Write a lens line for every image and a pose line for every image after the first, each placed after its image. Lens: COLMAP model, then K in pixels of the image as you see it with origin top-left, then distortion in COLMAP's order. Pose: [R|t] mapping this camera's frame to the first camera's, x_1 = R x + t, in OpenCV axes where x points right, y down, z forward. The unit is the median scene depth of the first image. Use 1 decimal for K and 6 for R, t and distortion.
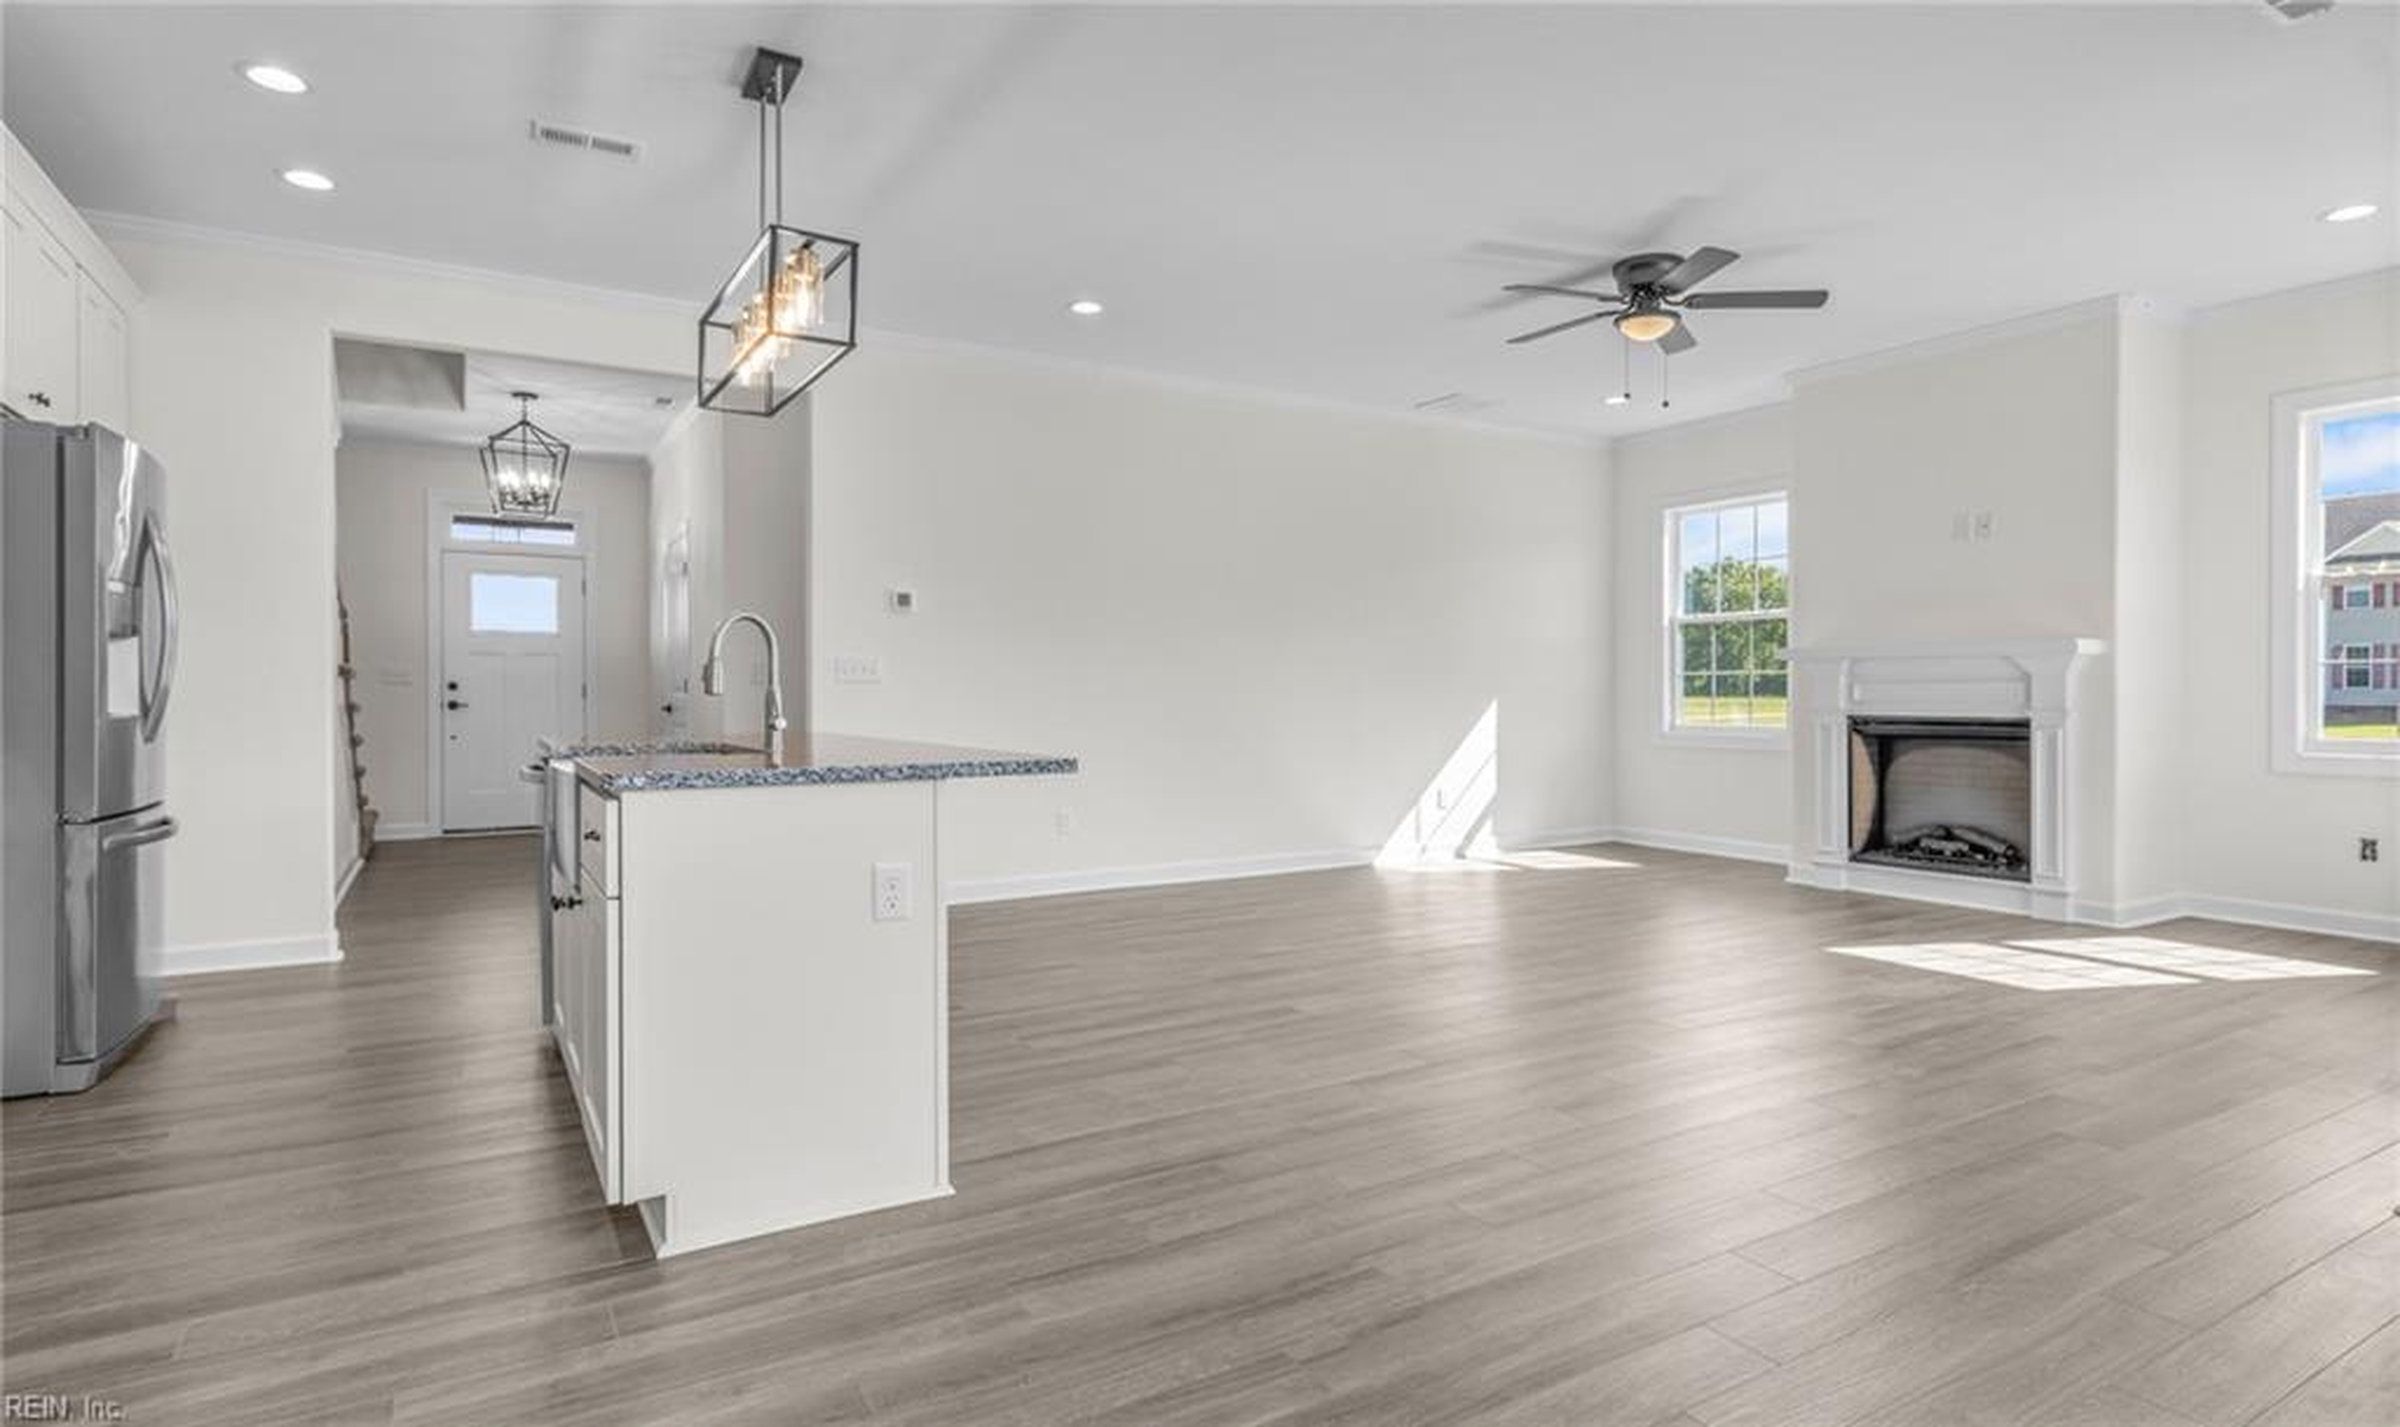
lens RADIAL K [[1261.3, 0, 1231.3], [0, 1261.3, 686.7], [0, 0, 1]] dist [-0.000732, 0.000379]
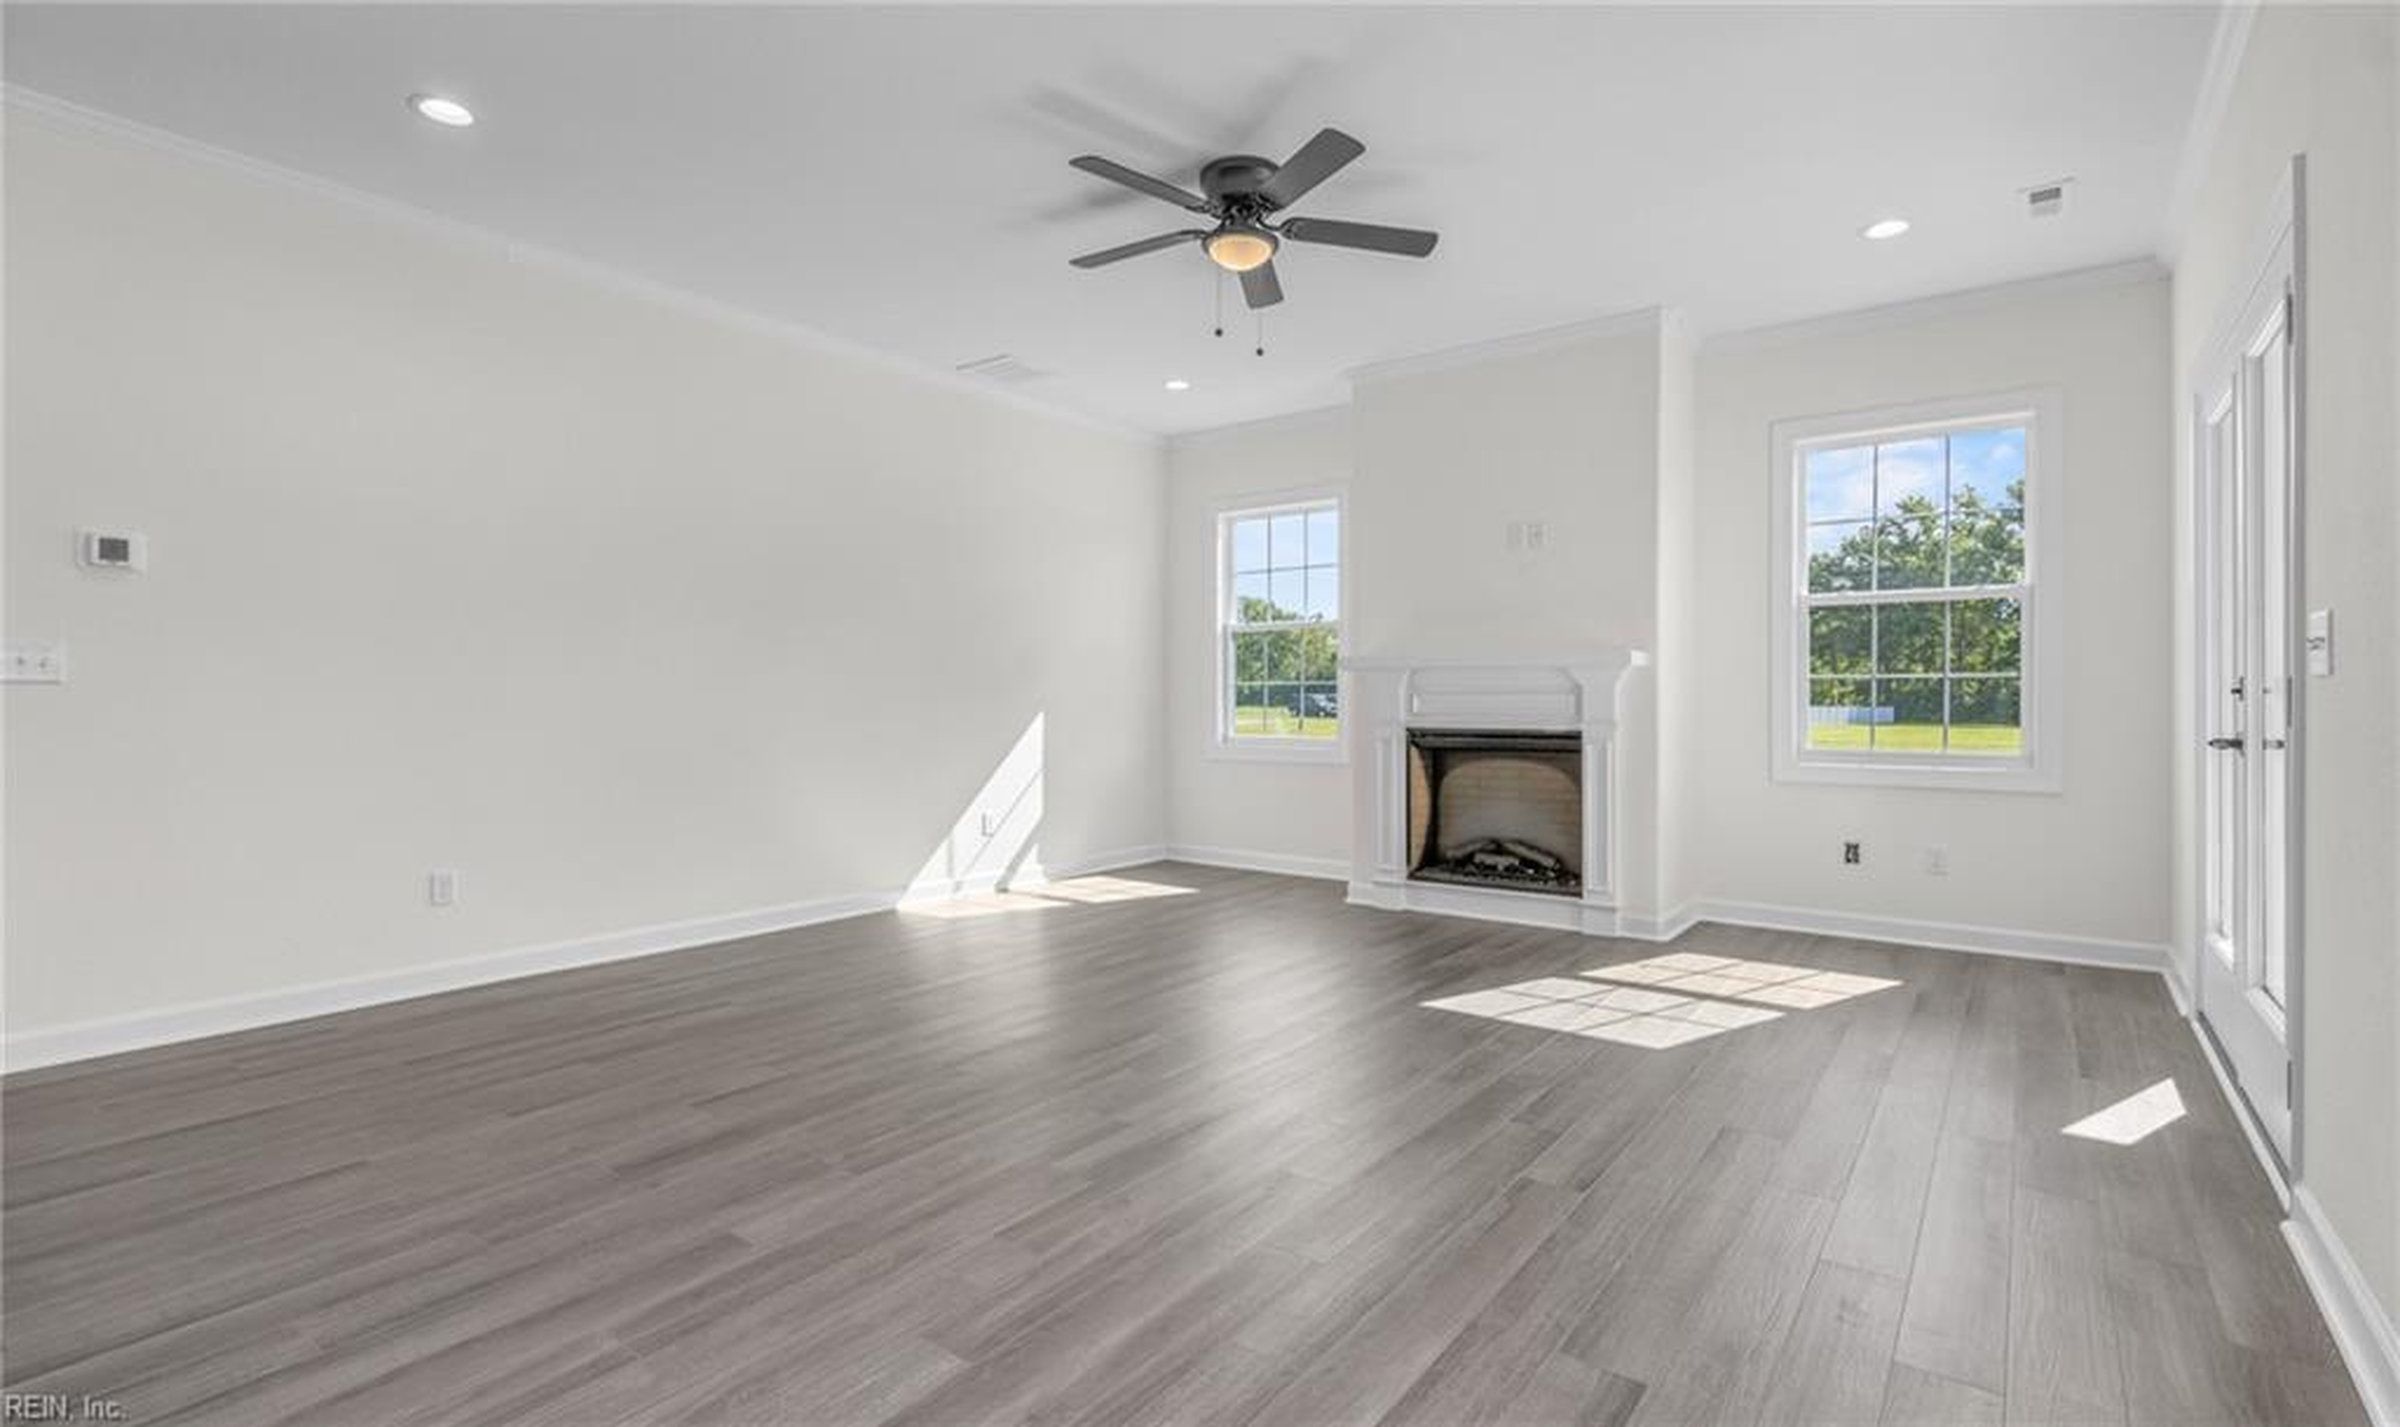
lens RADIAL K [[1079.8, 0, 1206.4], [0, 1079.8, 683.6], [0, 0, 1]] dist [-0.000104, 0.000011]
pose [[0.933948, 0.010573, 0.357253, 0.051223], [-0.006337, 0.999895, -0.013027, 0.000864], [-0.357354, 0.009903, 0.933917, 0.284328]]
